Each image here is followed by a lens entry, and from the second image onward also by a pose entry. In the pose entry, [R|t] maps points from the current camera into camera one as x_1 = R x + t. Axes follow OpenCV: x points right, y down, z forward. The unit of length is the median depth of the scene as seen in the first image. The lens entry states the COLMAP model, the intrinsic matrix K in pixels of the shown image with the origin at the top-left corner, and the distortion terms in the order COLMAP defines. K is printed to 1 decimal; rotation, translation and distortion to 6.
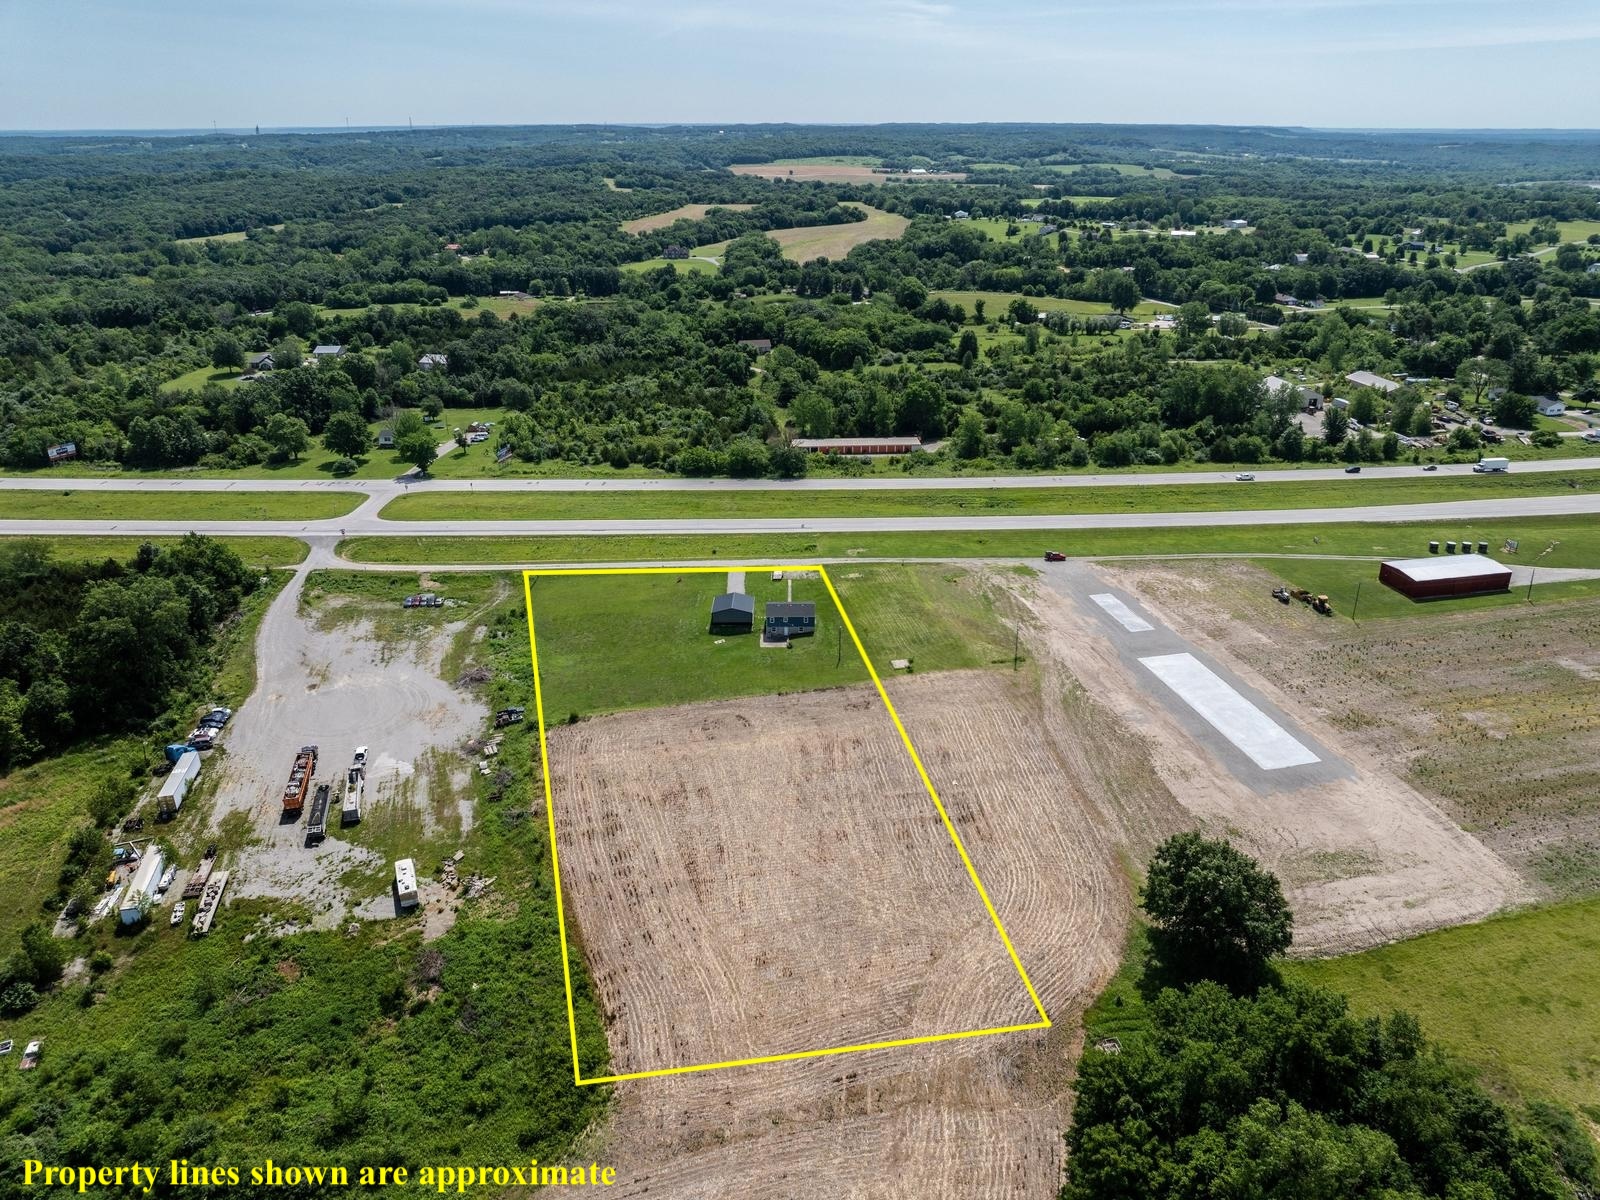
lens RADIAL K [[1125.8, 0, 800.0], [0, 1125.8, 600.0], [0, 0, 1]] dist [-0.035399, -0.004805]
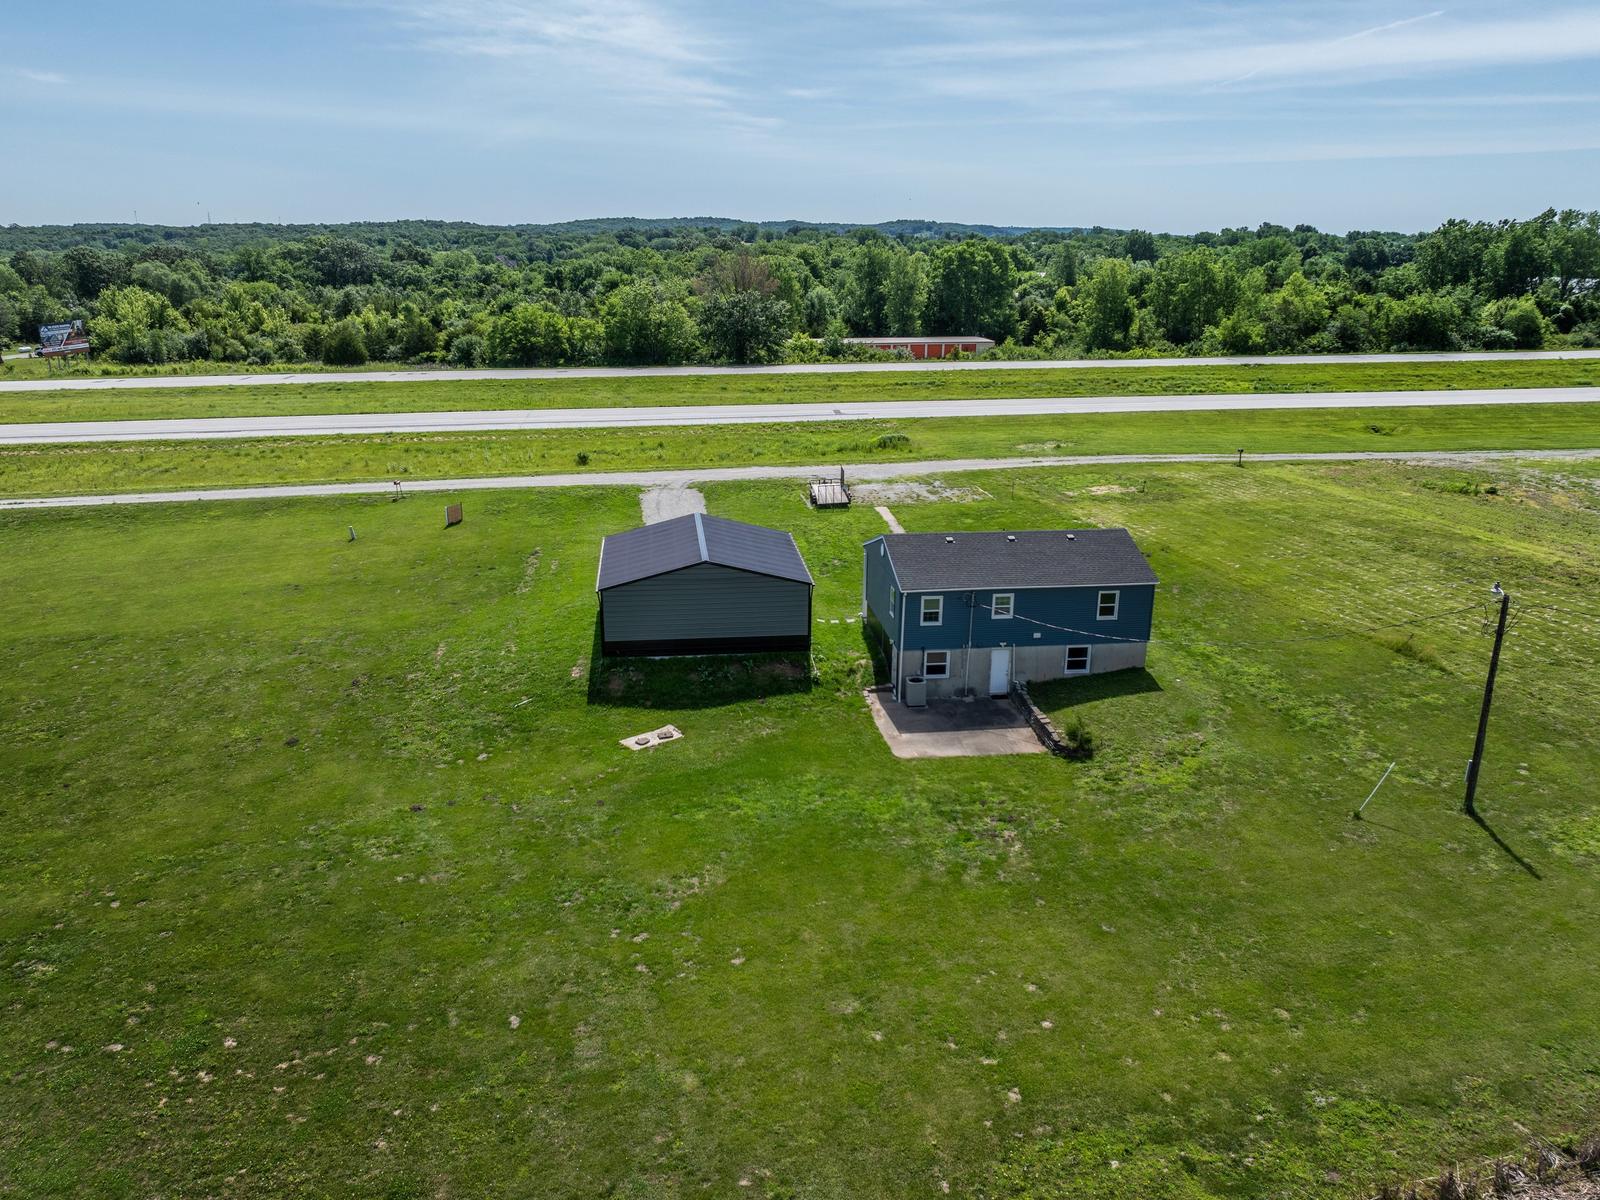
lens RADIAL K [[1125.8, 0, 800.0], [0, 1125.8, 600.0], [0, 0, 1]] dist [-0.035399, -0.004805]
pose [[0.989429, -0.022026, 0.143337, -0.072473], [0.038006, 0.993236, -0.109721, 0.035260], [-0.139951, 0.114009, 0.983573, 0.814649]]
